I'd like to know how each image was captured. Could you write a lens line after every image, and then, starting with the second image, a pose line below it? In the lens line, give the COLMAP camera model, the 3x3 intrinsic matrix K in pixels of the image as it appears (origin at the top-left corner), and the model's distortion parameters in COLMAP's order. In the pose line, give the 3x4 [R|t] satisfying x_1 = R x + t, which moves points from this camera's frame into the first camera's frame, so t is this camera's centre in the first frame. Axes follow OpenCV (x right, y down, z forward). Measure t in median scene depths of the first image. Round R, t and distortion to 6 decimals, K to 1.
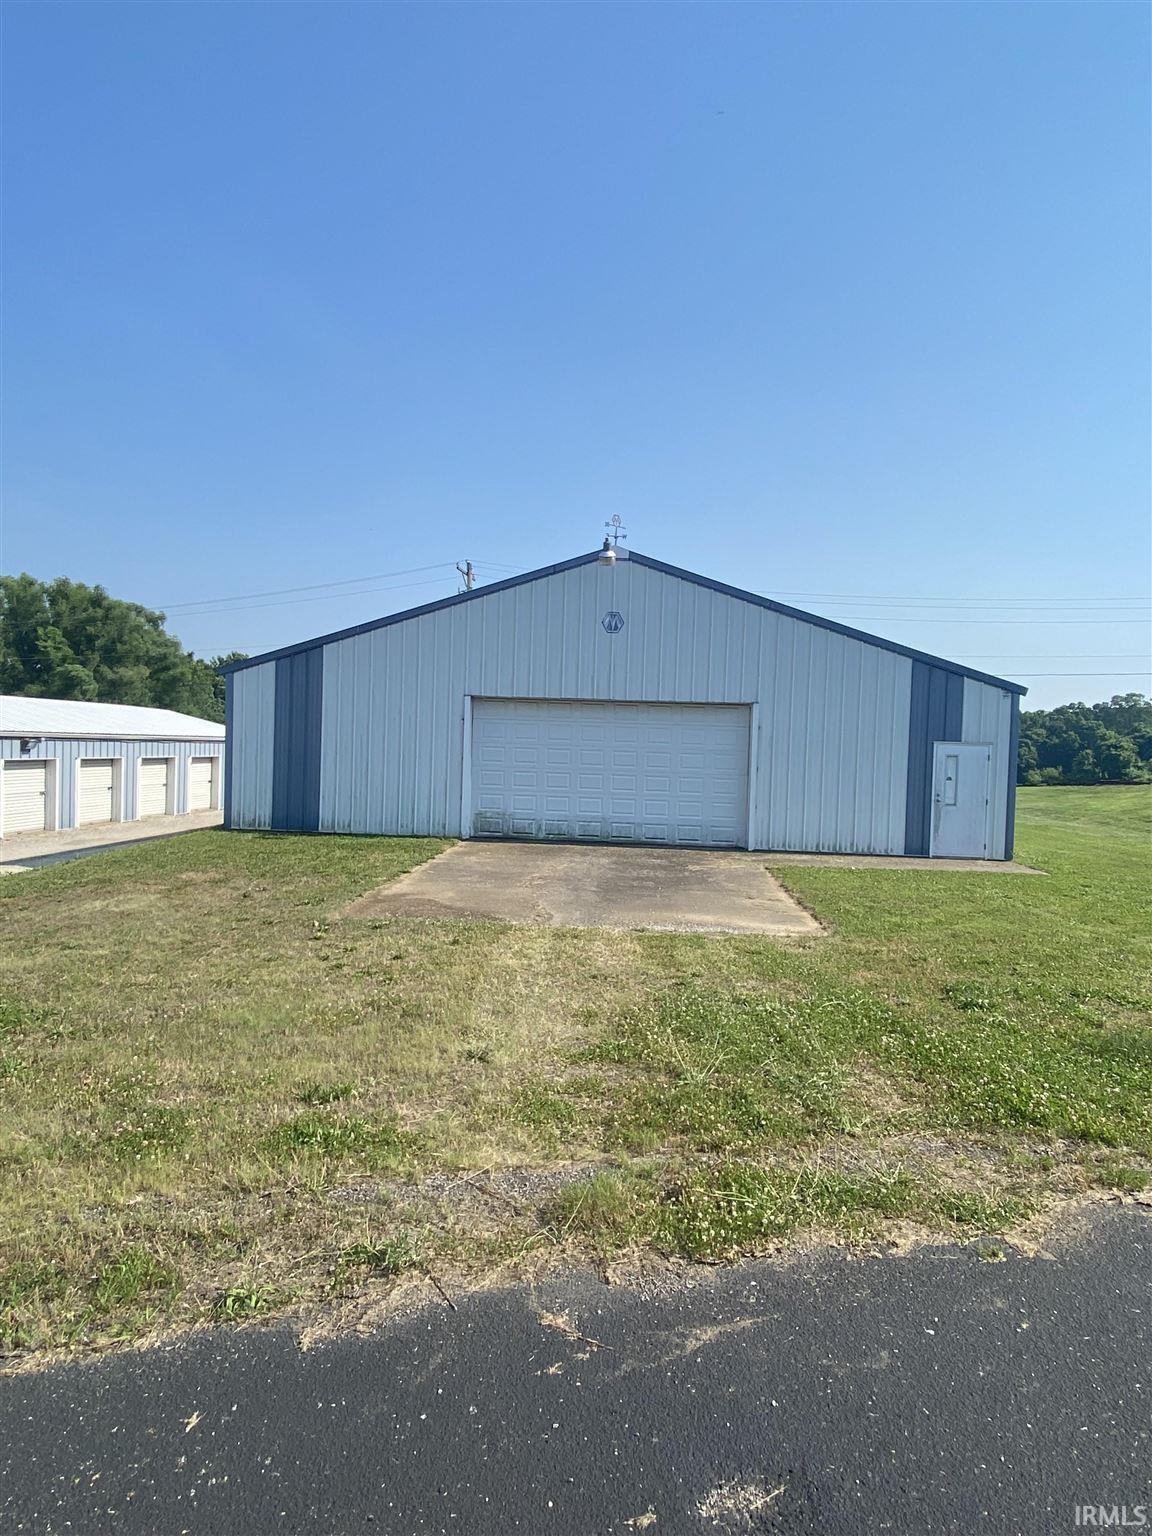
lens RADIAL K [[890.4, 0, 575.1], [0, 890.4, 767.9], [0, 0, 1]] dist [0.037069, 0.000155]
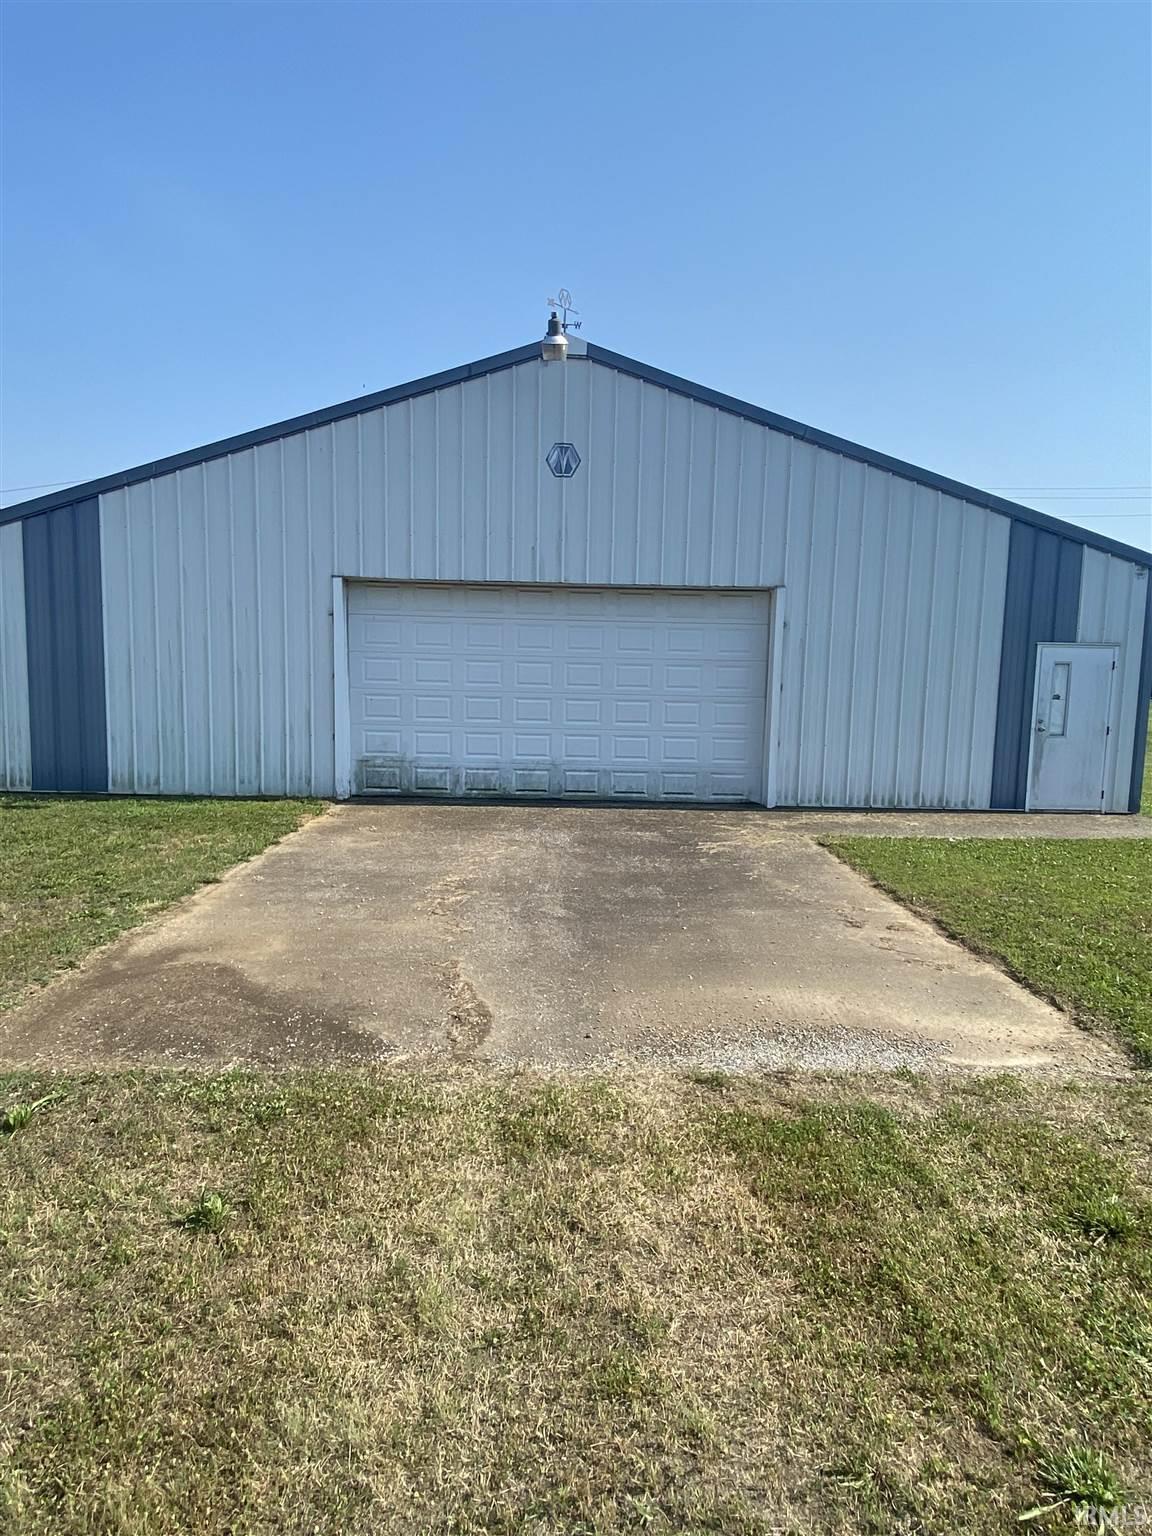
lens RADIAL K [[890.4, 0, 581.1], [0, 890.4, 773.0], [0, 0, 1]] dist [0.037069, 0.000155]
pose [[0.994996, -0.020943, 0.097693, -0.012809], [0.011895, 0.995661, 0.092293, 0.001851], [-0.099202, -0.090669, 0.990928, 0.346311]]
